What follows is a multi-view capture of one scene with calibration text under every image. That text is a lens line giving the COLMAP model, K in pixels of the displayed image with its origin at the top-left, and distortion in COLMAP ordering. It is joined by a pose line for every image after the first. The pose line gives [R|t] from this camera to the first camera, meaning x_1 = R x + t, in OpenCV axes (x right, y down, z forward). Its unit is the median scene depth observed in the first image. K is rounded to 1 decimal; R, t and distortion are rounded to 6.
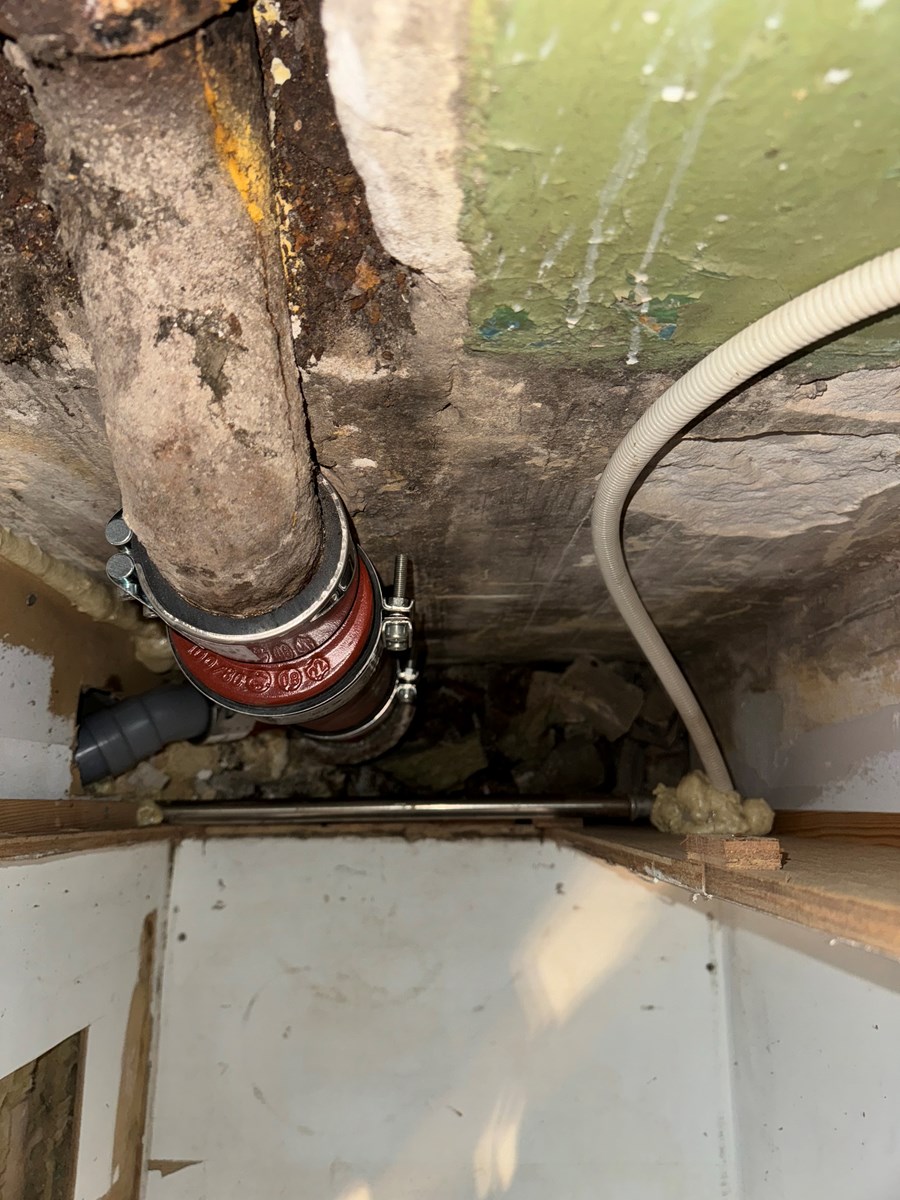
lens RADIAL K [[864.8, 0, 461.8], [0, 864.8, 588.3], [0, 0, 1]] dist [0.006151, -0.011312]
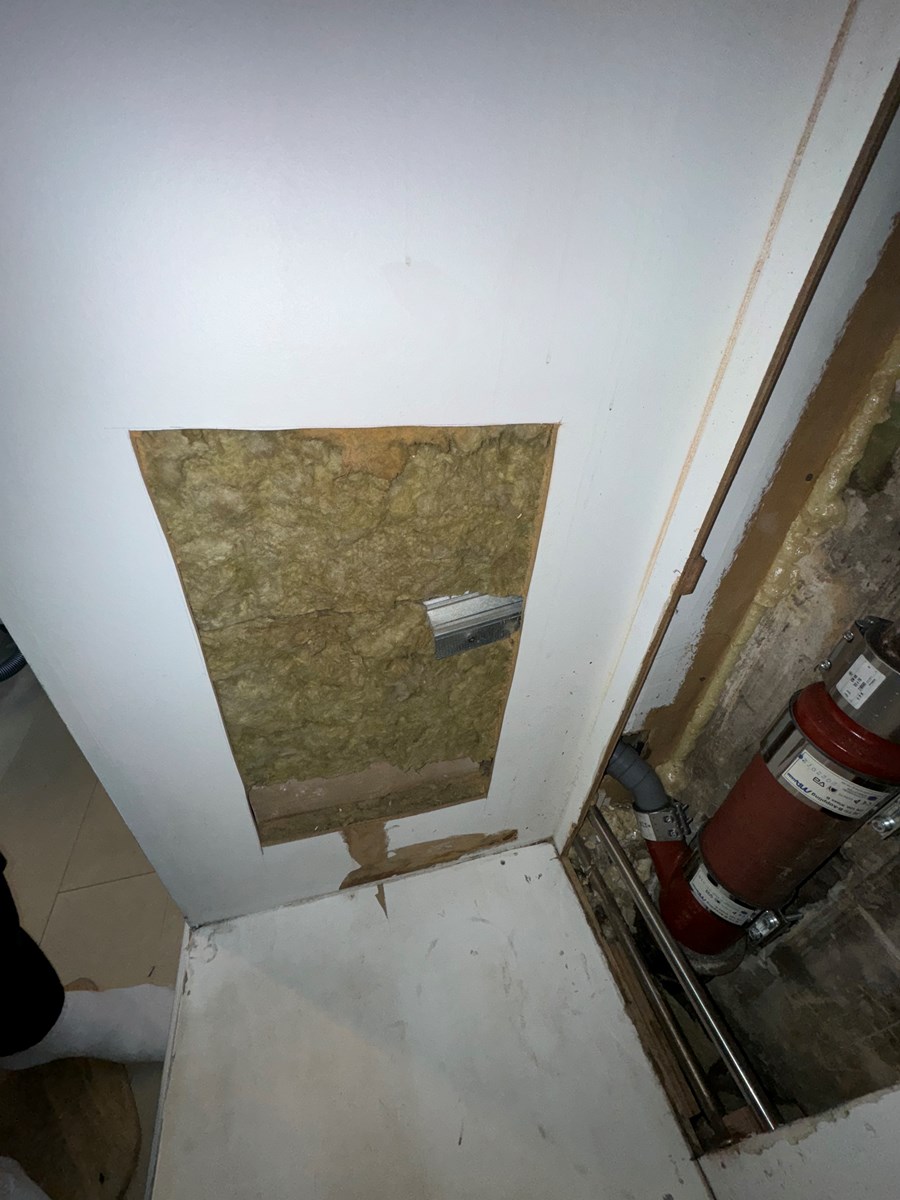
lens RADIAL K [[476.8, 0, 449.7], [0, 476.8, 598.5], [0, 0, 1]] dist [-0.003431, -0.000004]
pose [[0.273806, 0.552560, -0.787215, 0.215696], [-0.945298, 0.305512, -0.114346, 1.053884], [0.177320, 0.775461, 0.605984, 0.064541]]
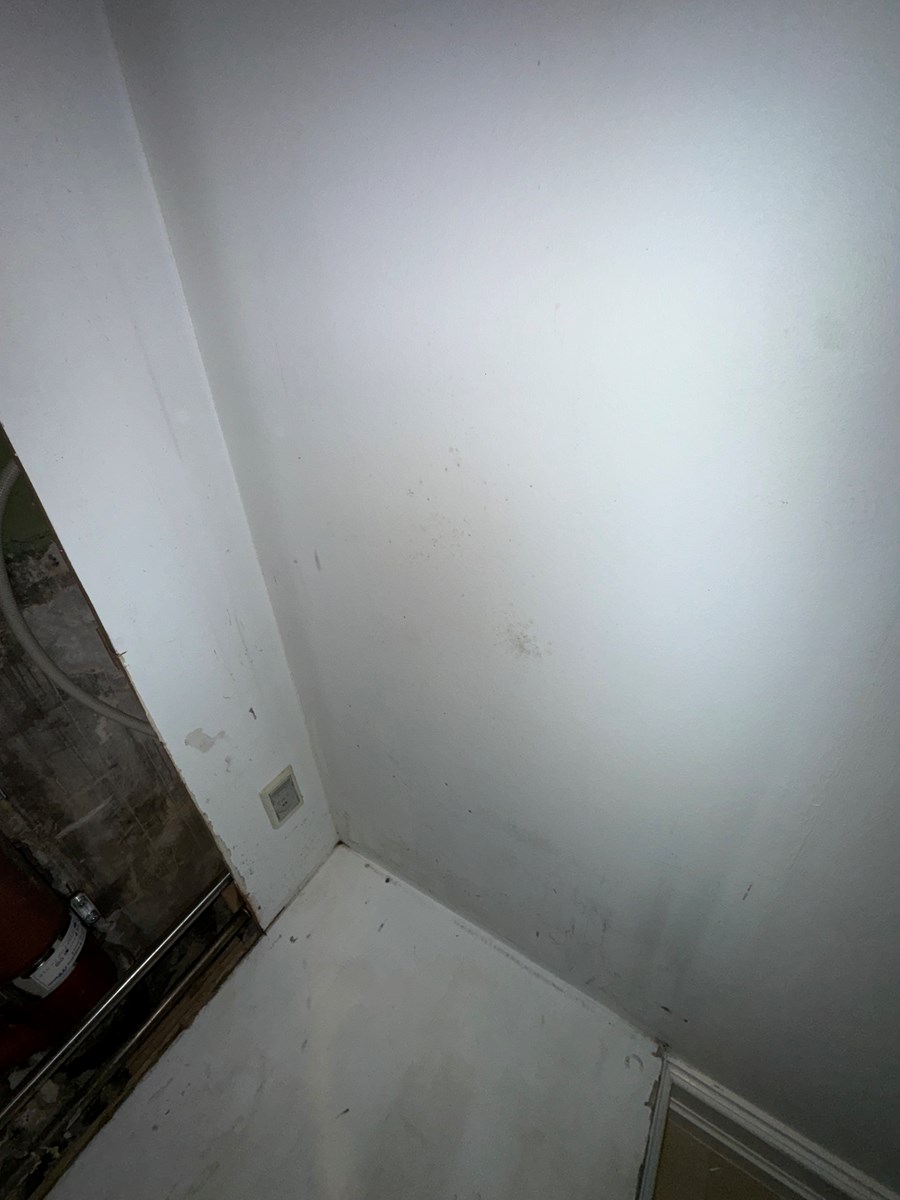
lens RADIAL K [[476.8, 0, 453.2], [0, 476.8, 598.5], [0, 0, 1]] dist [-0.003431, -0.000004]
pose [[0.515952, -0.488068, 0.703977, -0.103357], [0.844662, 0.426687, -0.323239, 1.451667], [-0.142615, 0.761399, 0.632403, -0.147925]]
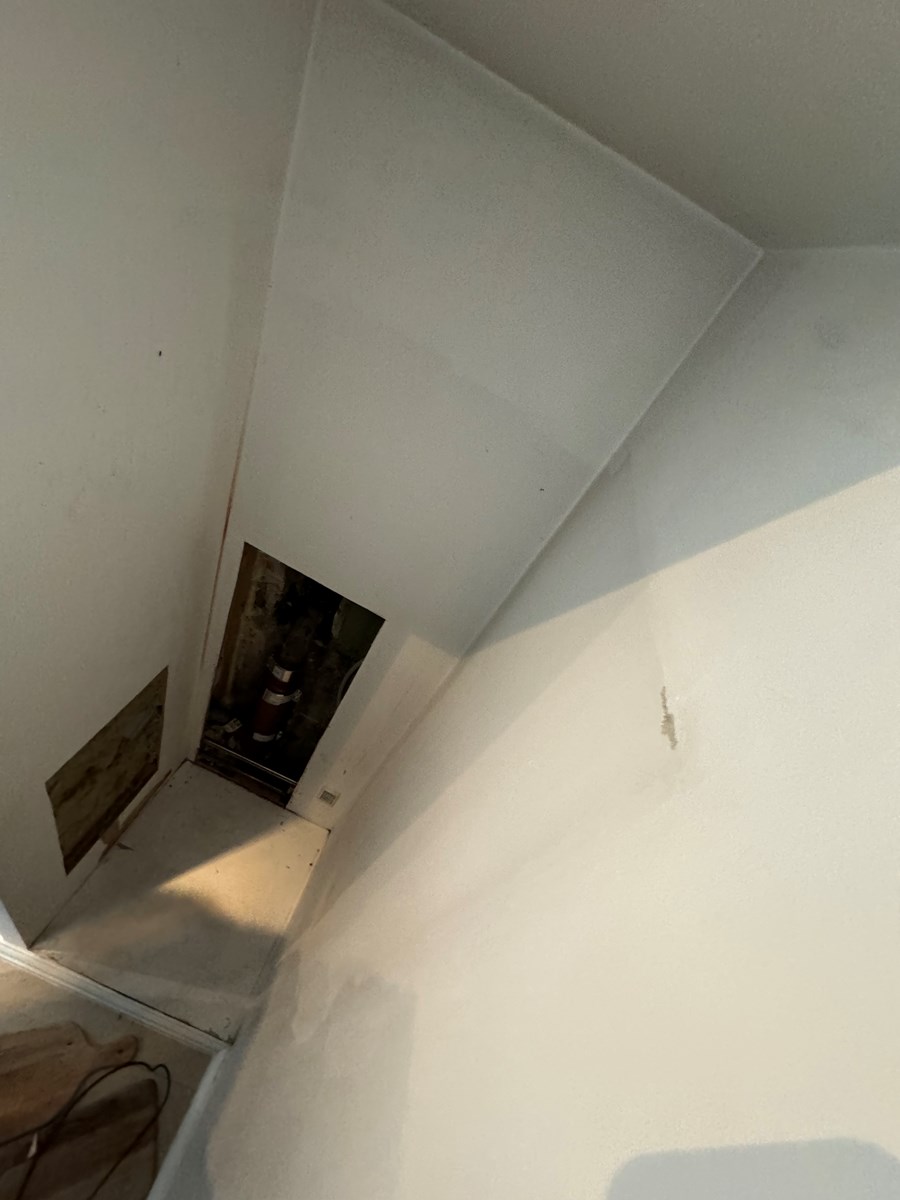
lens RADIAL K [[476.8, 0, 446.0], [0, 476.8, 603.4], [0, 0, 1]] dist [-0.003431, -0.000004]
pose [[0.885799, 0.460067, 0.060815, 0.408764], [-0.331512, 0.719025, -0.610822, 1.550868], [-0.324747, 0.520904, 0.789429, -2.641925]]
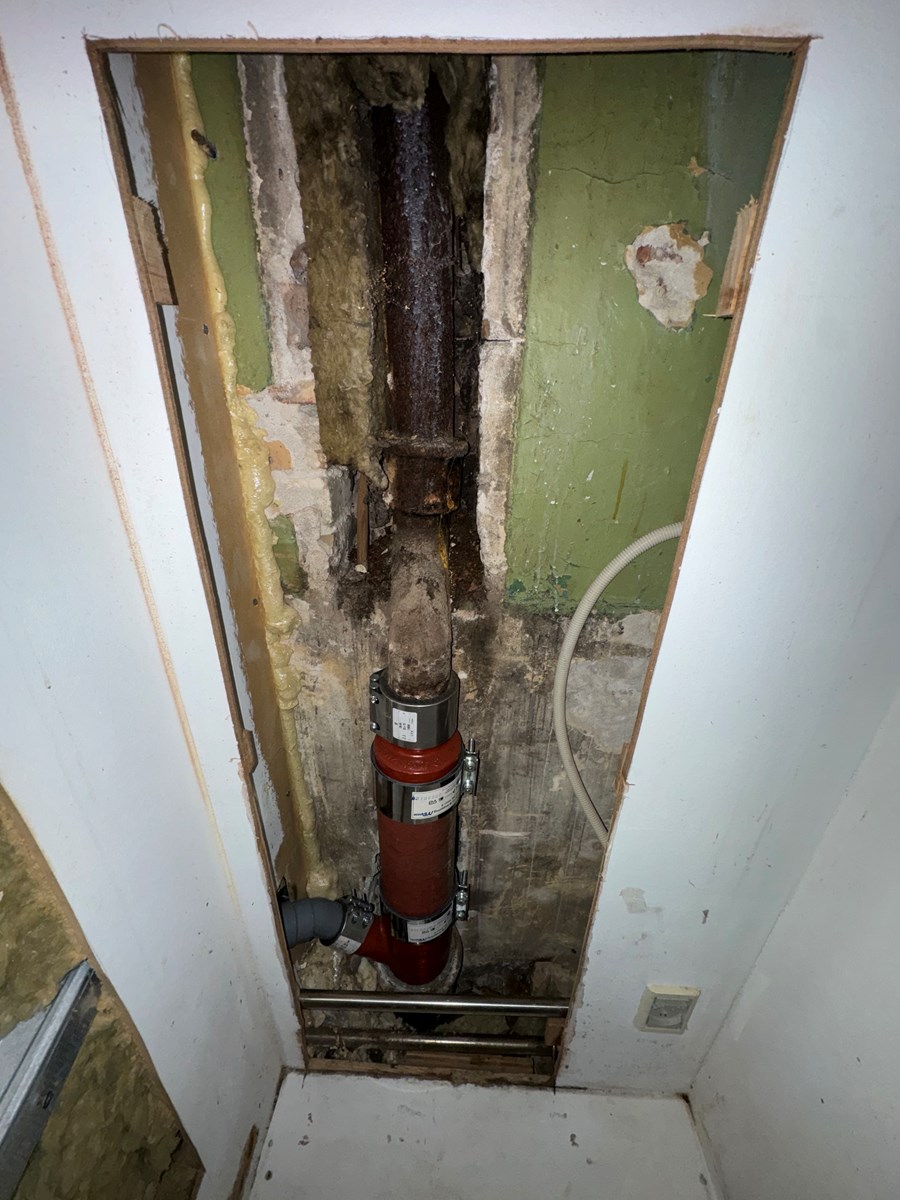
lens RADIAL K [[476.8, 0, 448.1], [0, 476.8, 598.0], [0, 0, 1]] dist [-0.003431, -0.000004]
pose [[0.999009, 0.007166, -0.043933, -0.106219], [-0.038525, 0.633616, -0.772688, 0.925382], [0.022300, 0.773614, 0.633264, -0.124772]]
